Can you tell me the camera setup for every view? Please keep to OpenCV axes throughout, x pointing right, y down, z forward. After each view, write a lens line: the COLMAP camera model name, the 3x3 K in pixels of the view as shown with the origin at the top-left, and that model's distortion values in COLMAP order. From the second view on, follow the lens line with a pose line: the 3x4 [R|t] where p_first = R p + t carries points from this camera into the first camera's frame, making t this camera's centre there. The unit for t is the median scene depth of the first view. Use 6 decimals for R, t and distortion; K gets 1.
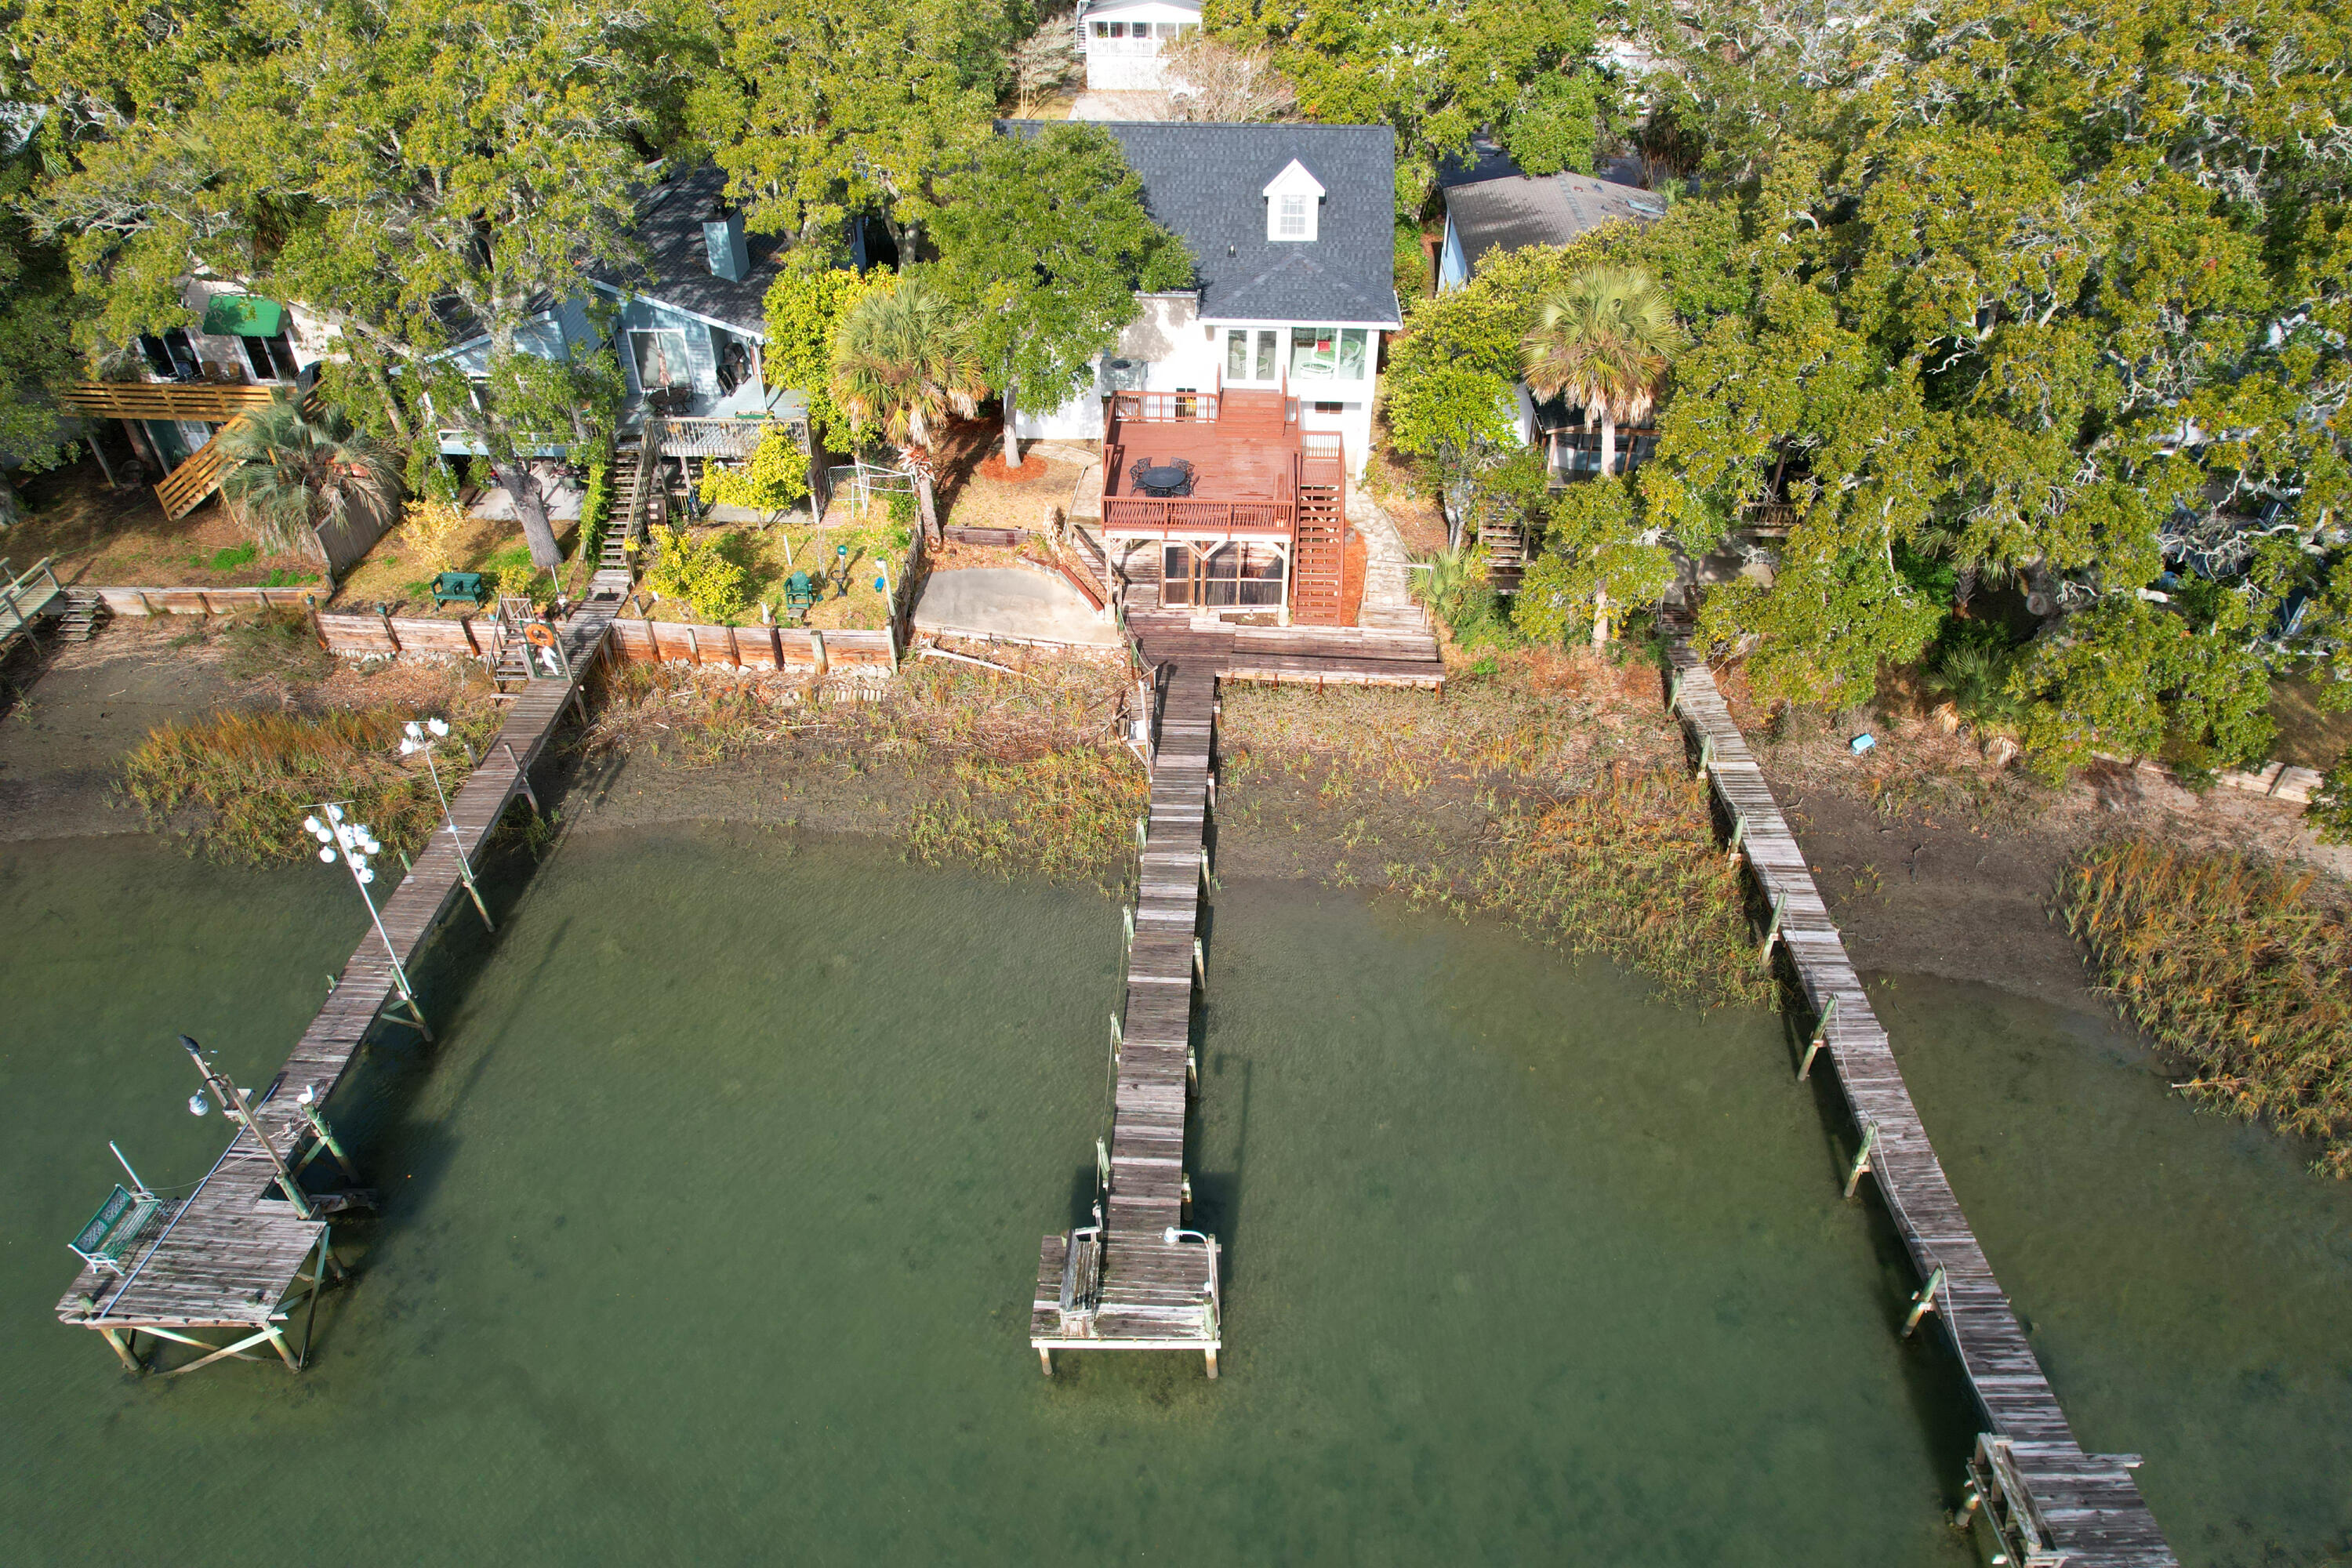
lens RADIAL K [[1497.9, 0, 1176.7], [0, 1497.9, 790.5], [0, 0, 1]] dist [-0.074172, 0.067158]
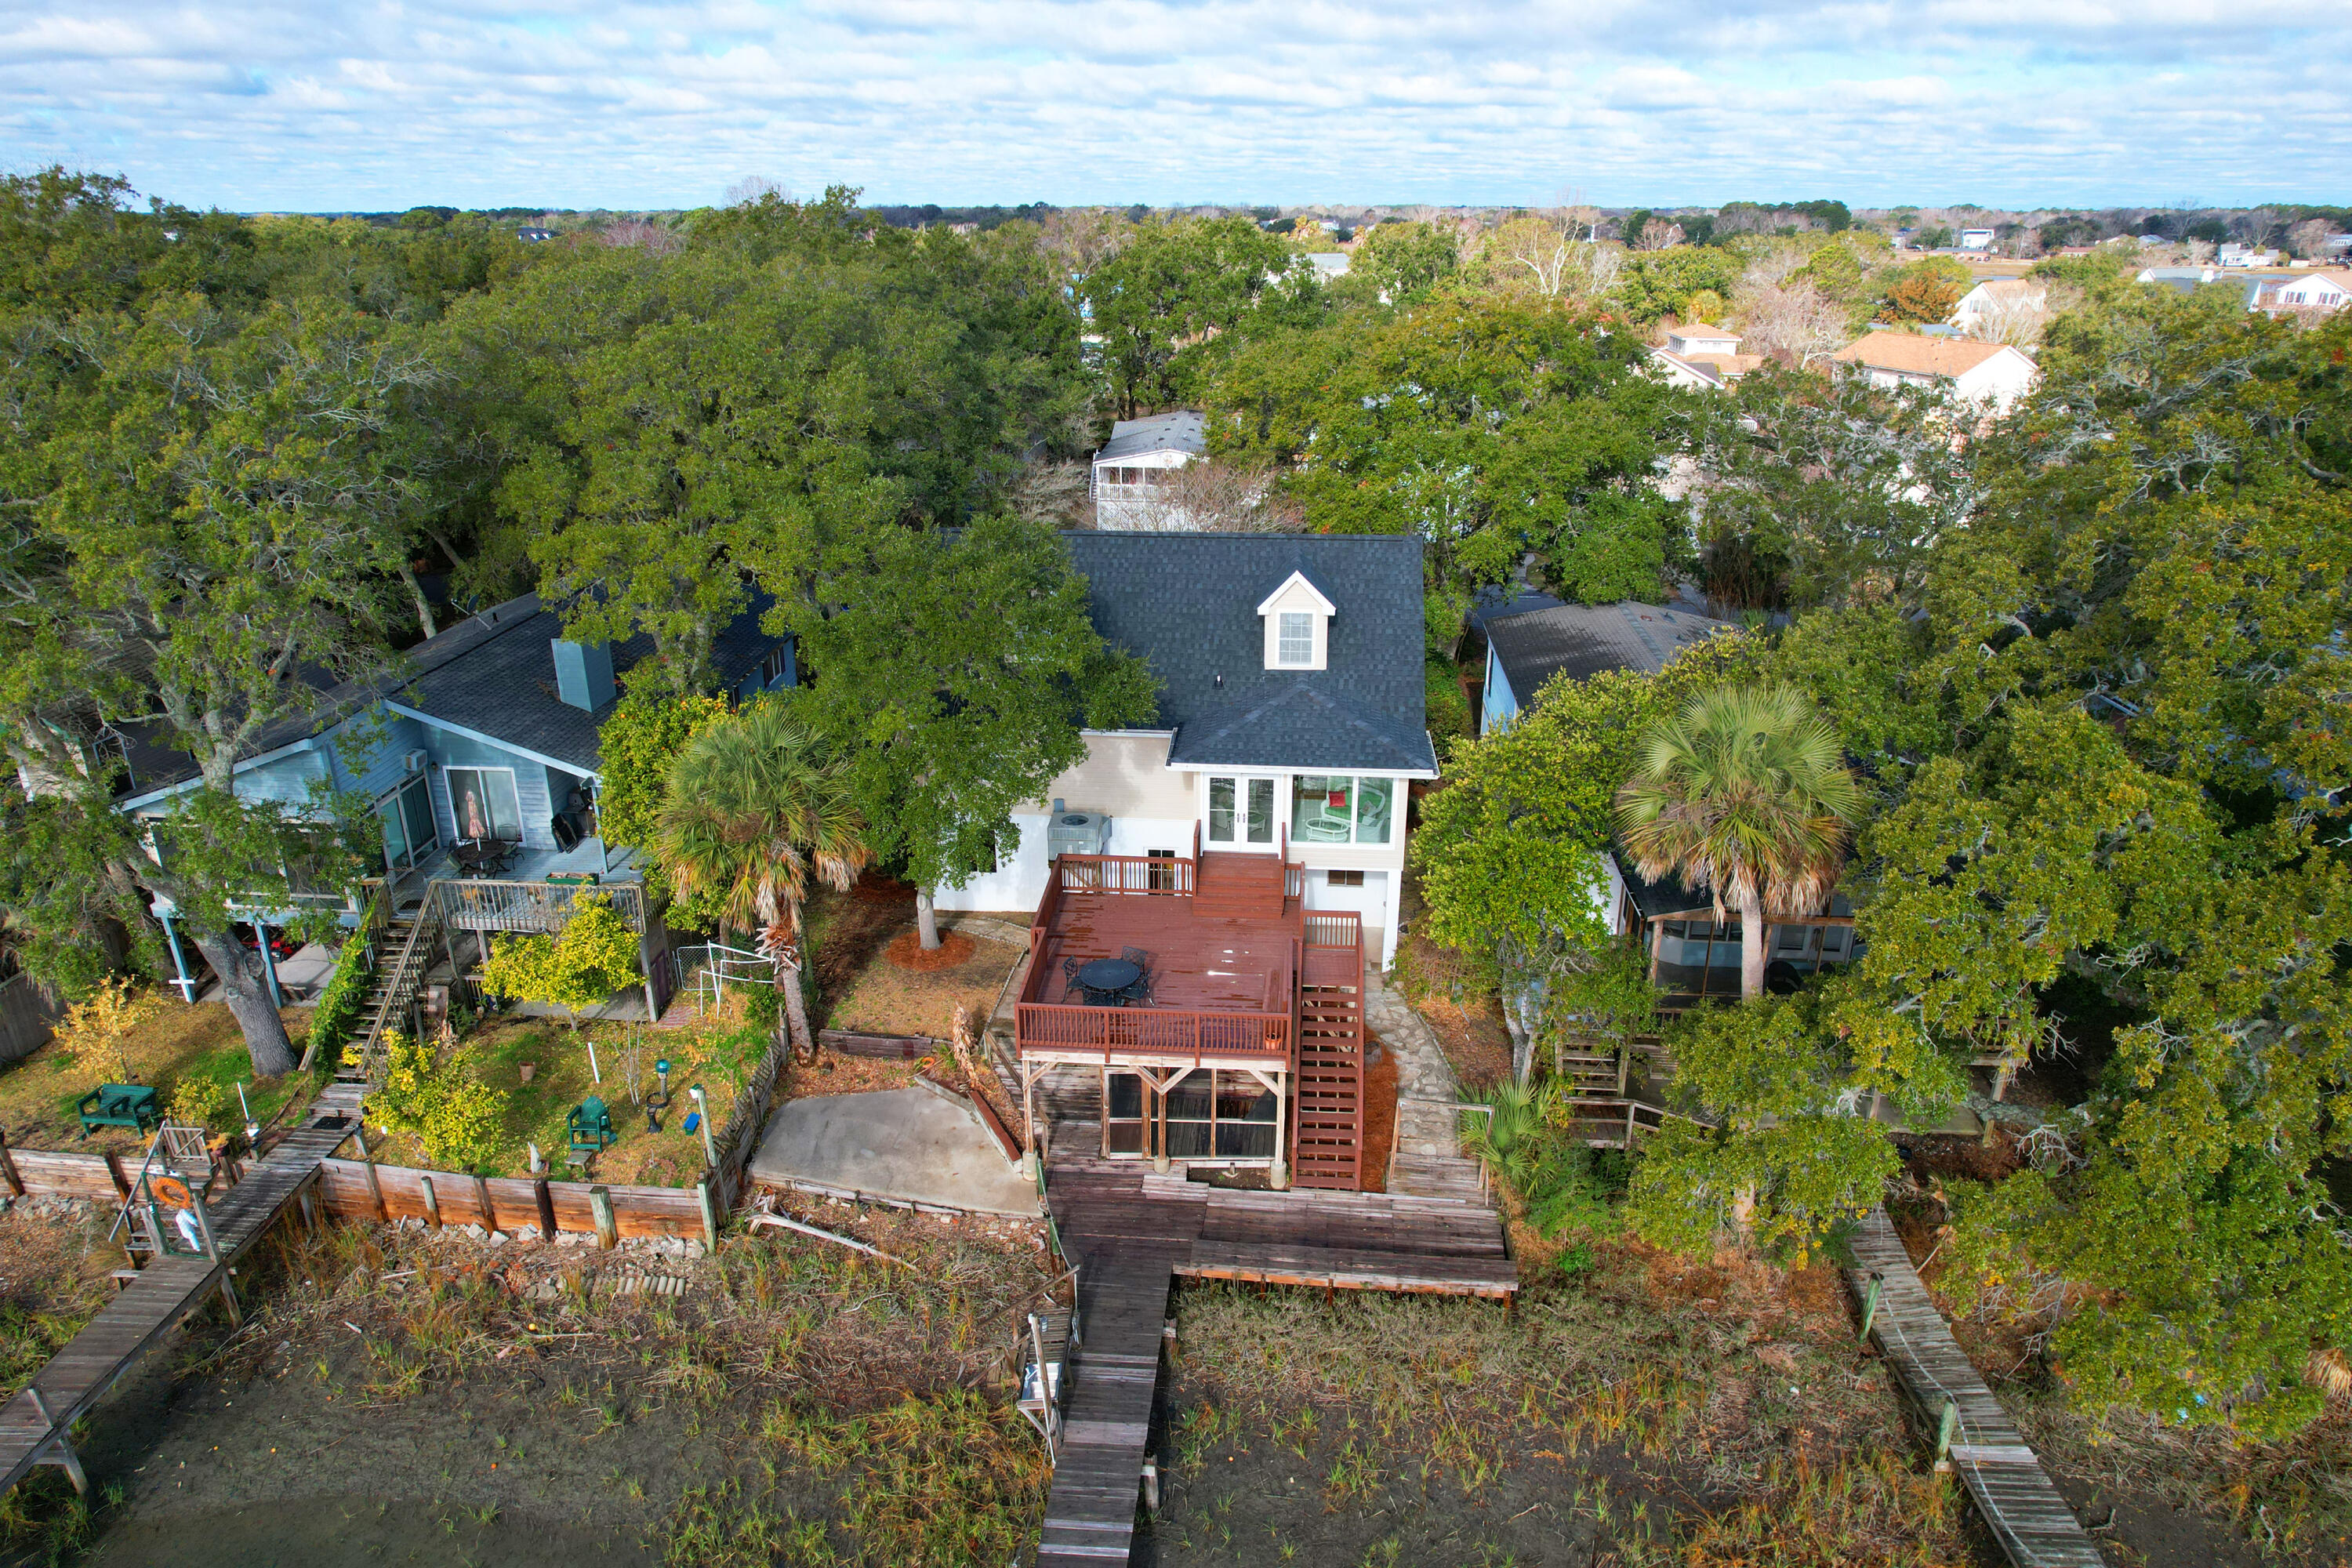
lens RADIAL K [[1497.9, 0, 1176.0], [0, 1497.9, 786.5], [0, 0, 1]] dist [-0.074172, 0.067158]
pose [[0.999492, 0.010233, -0.030188, 0.044317], [-0.018631, 0.955994, -0.292794, -0.088148], [0.025864, 0.293207, 0.955699, 0.293129]]
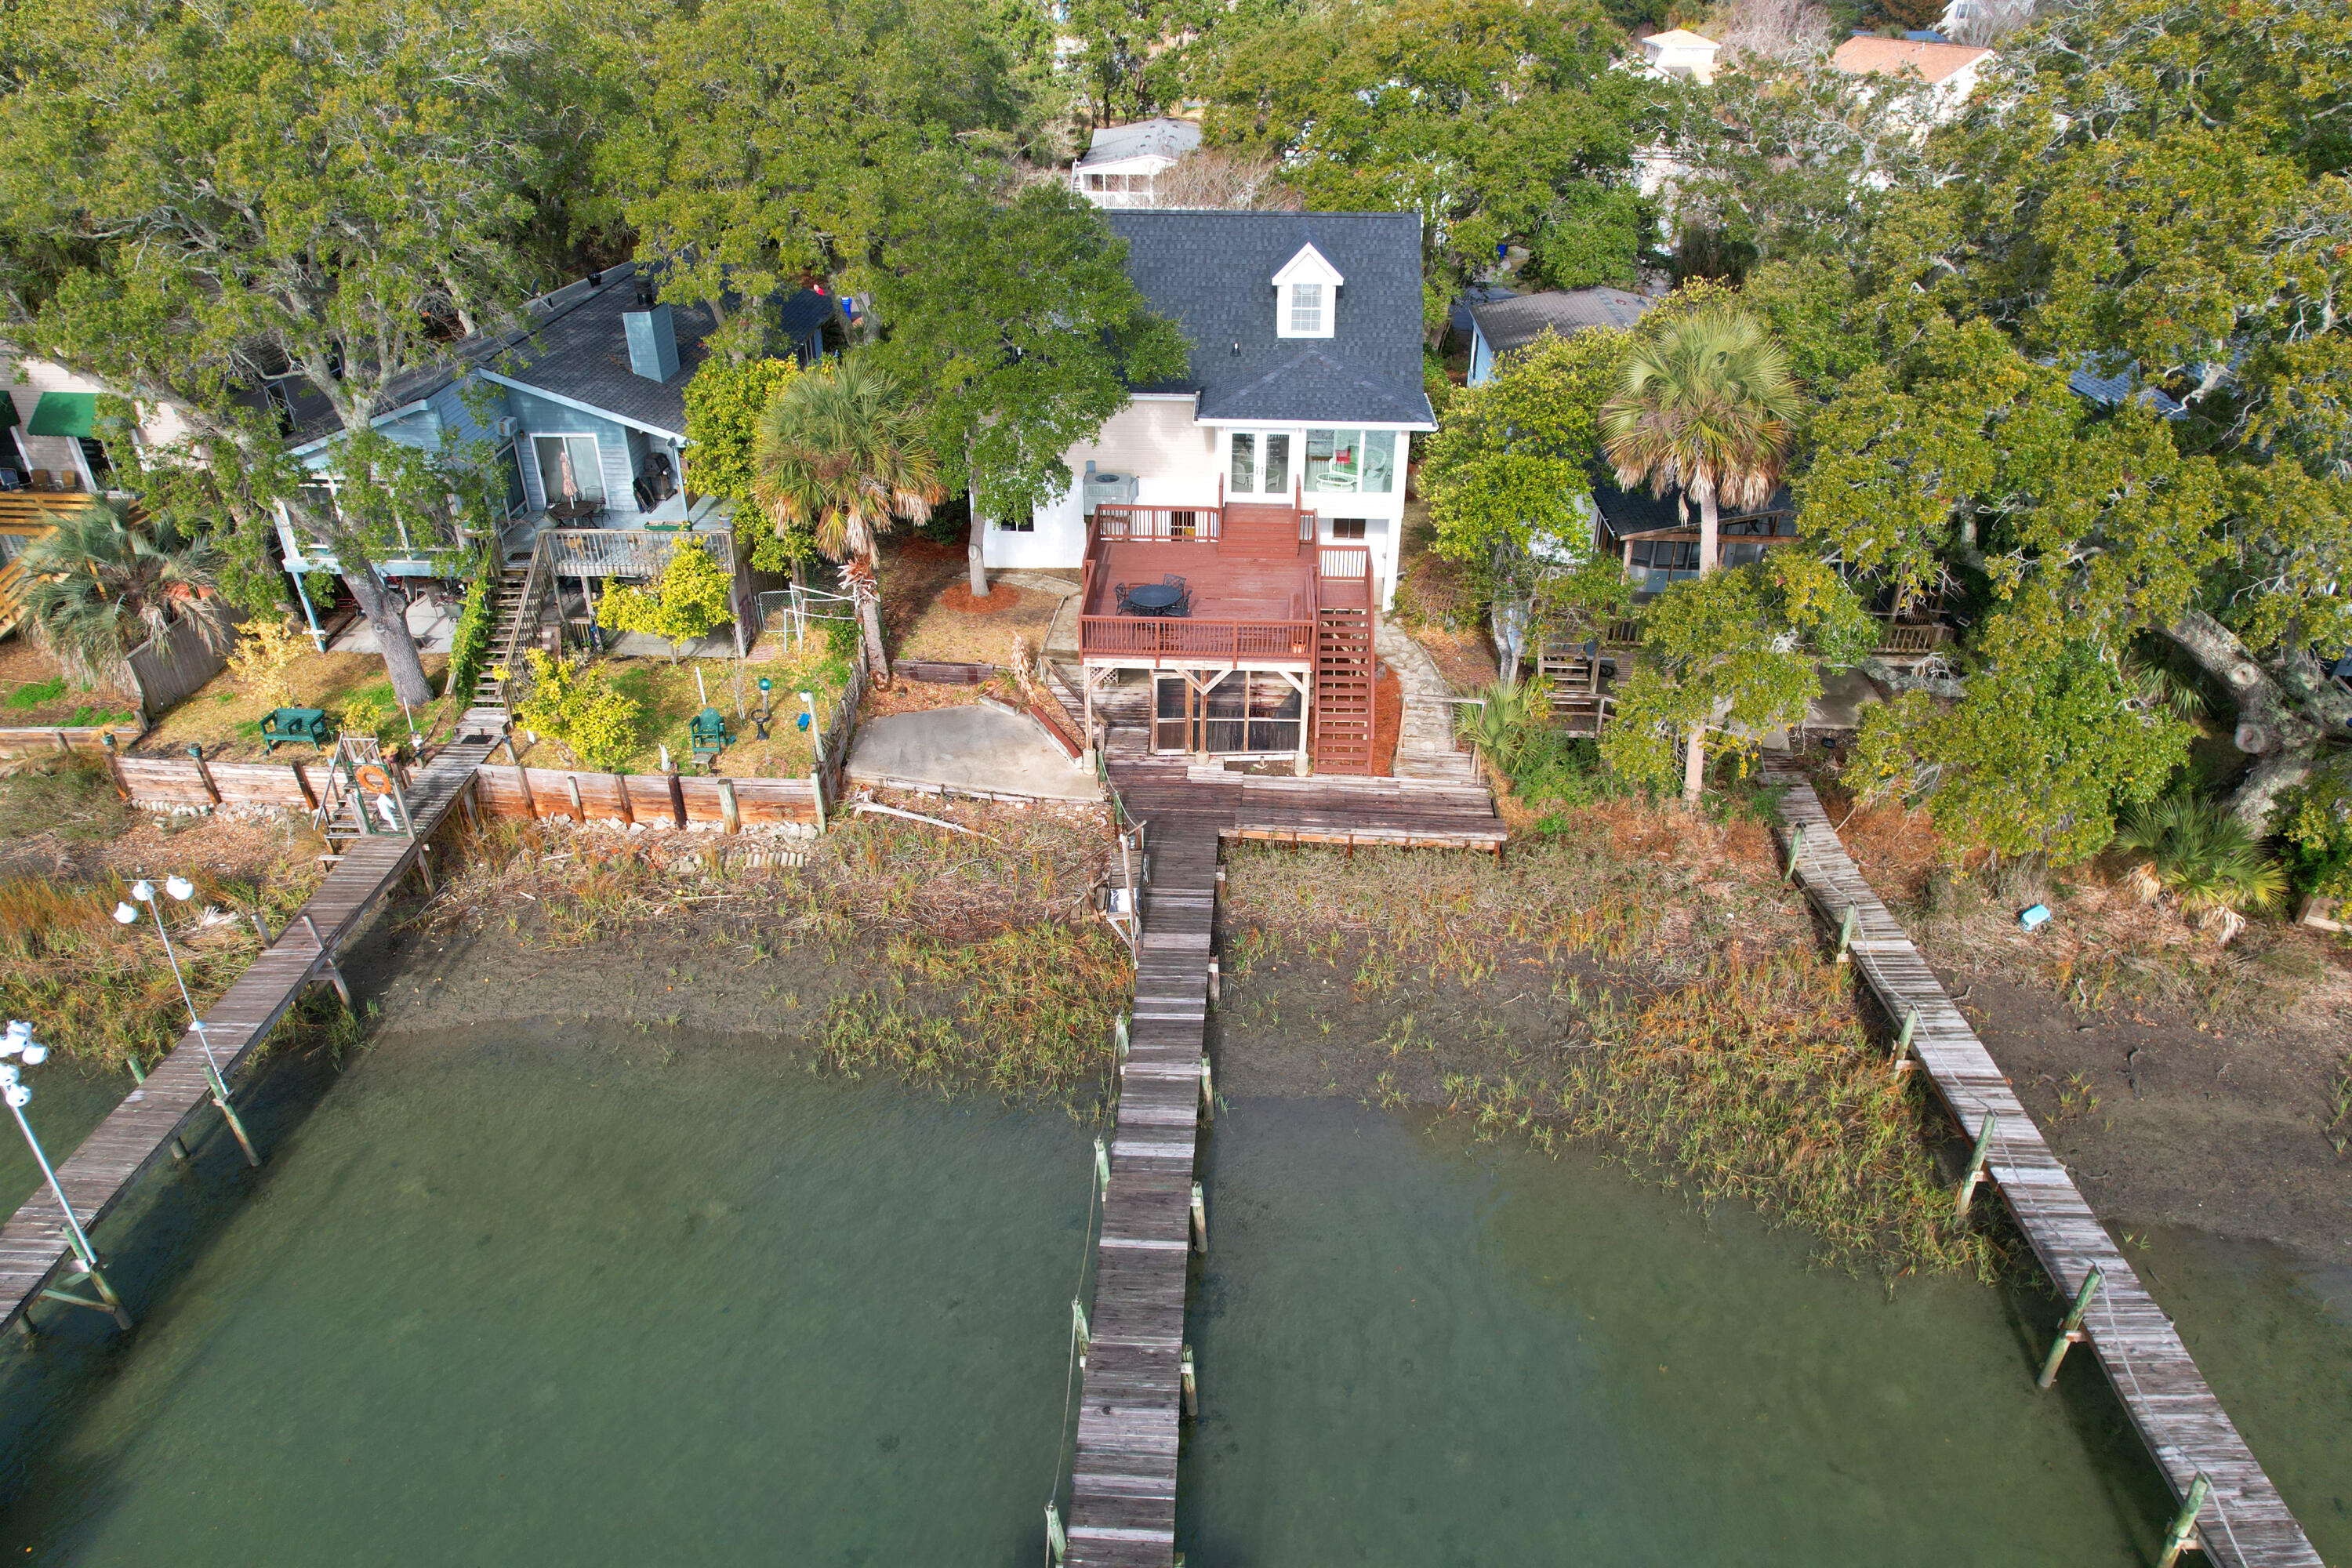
lens RADIAL K [[1497.9, 0, 1176.5], [0, 1497.9, 773.6], [0, 0, 1]] dist [-0.074172, 0.067158]
pose [[0.999999, -0.000092, -0.001153, 0.003890], [-0.000067, 0.990560, -0.137076, 0.000460], [0.001154, 0.137076, 0.990560, 0.197948]]
